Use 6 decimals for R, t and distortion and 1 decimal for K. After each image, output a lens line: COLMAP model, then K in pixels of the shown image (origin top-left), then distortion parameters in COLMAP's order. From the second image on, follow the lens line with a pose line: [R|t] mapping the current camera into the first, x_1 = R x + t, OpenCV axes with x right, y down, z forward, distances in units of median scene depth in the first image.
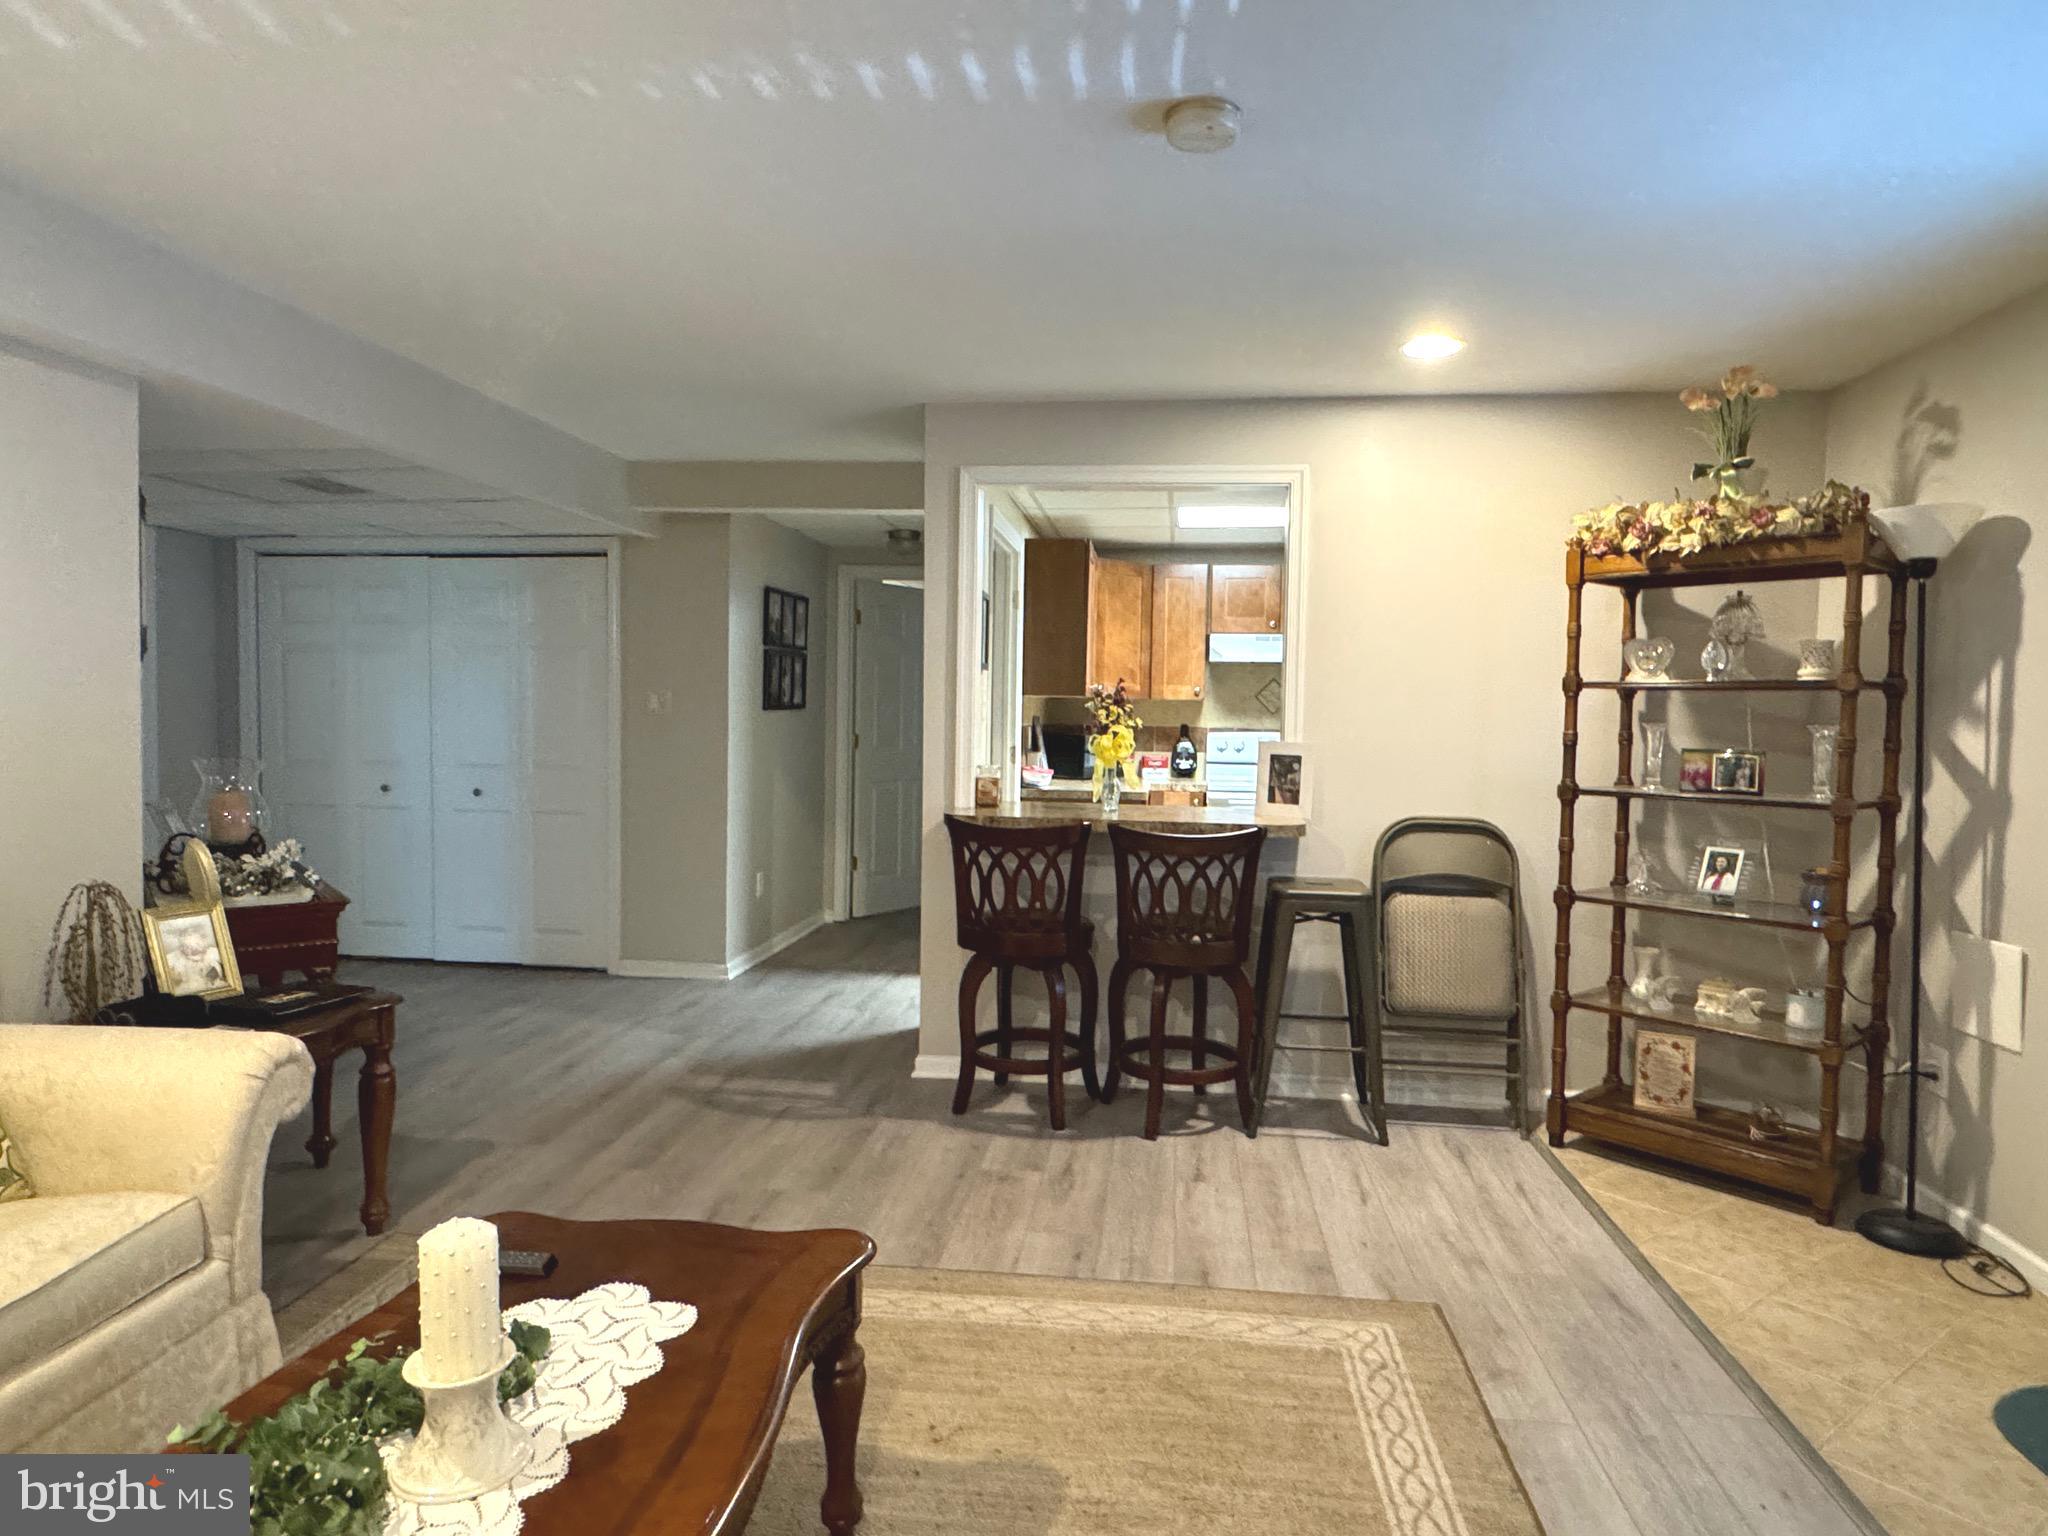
lens RADIAL K [[1247.4, 0, 1025.6], [0, 1247.4, 753.2], [0, 0, 1]] dist [-0.001409, 0.008823]
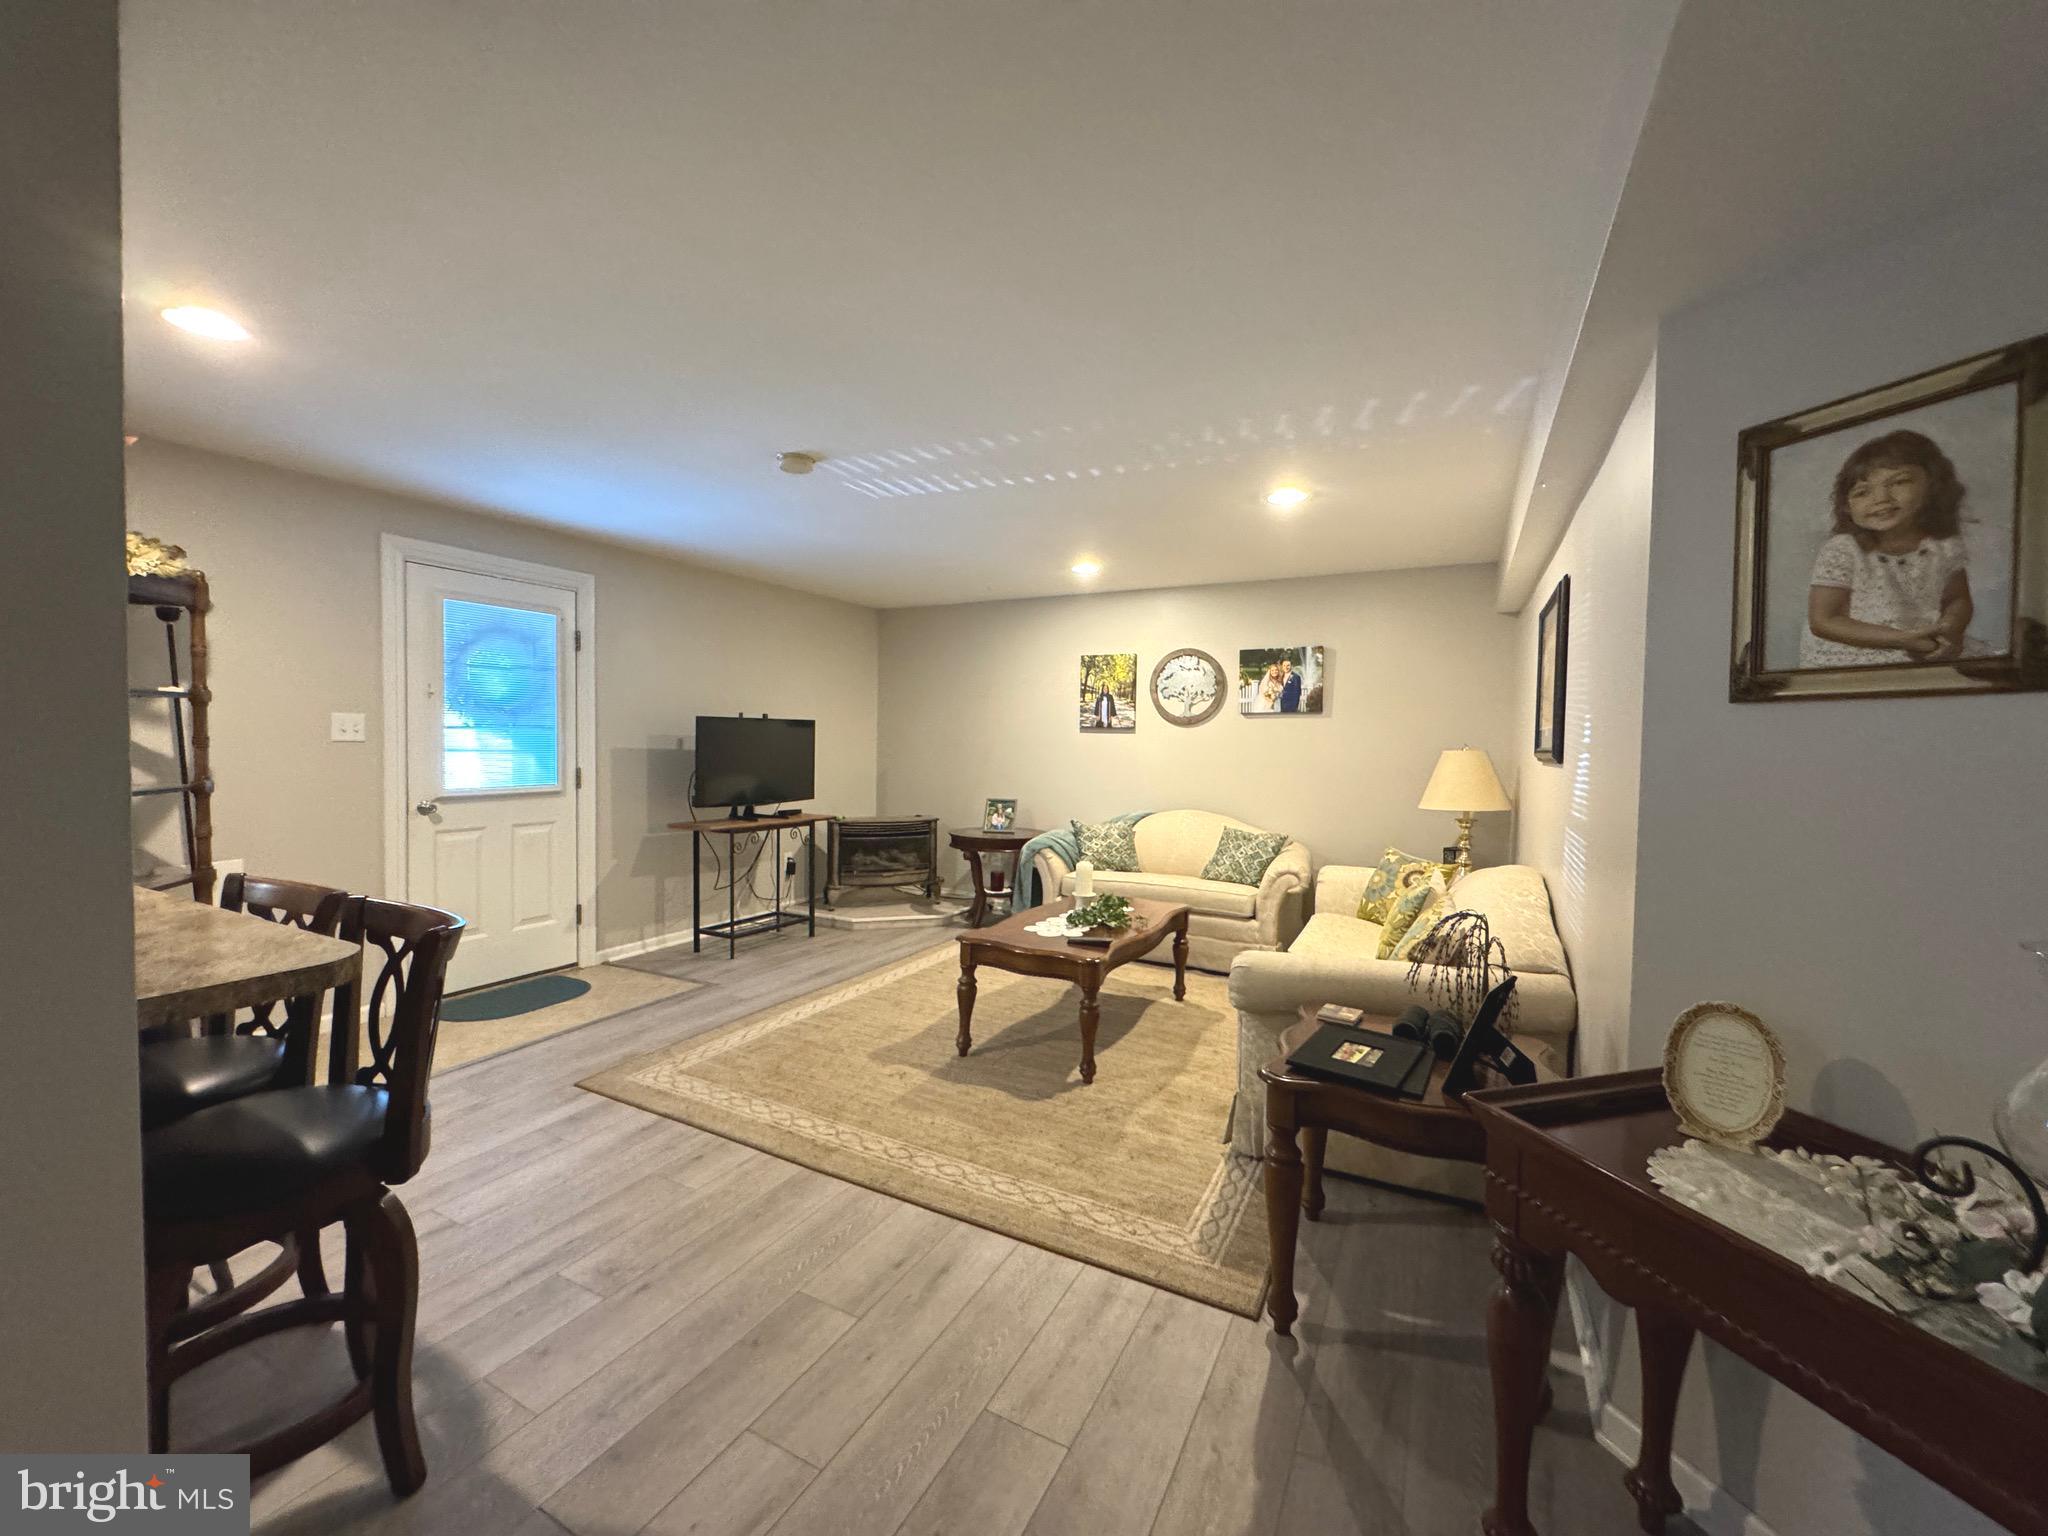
lens RADIAL K [[829.0, 0, 1019.0], [0, 829.0, 769.3], [0, 0, 1]] dist [0.003015, -0.001242]
pose [[-0.933399, -0.035136, 0.357116, -0.565002], [-0.010255, 0.997400, 0.071328, -0.058963], [-0.358694, 0.062915, -0.931333, 1.679409]]
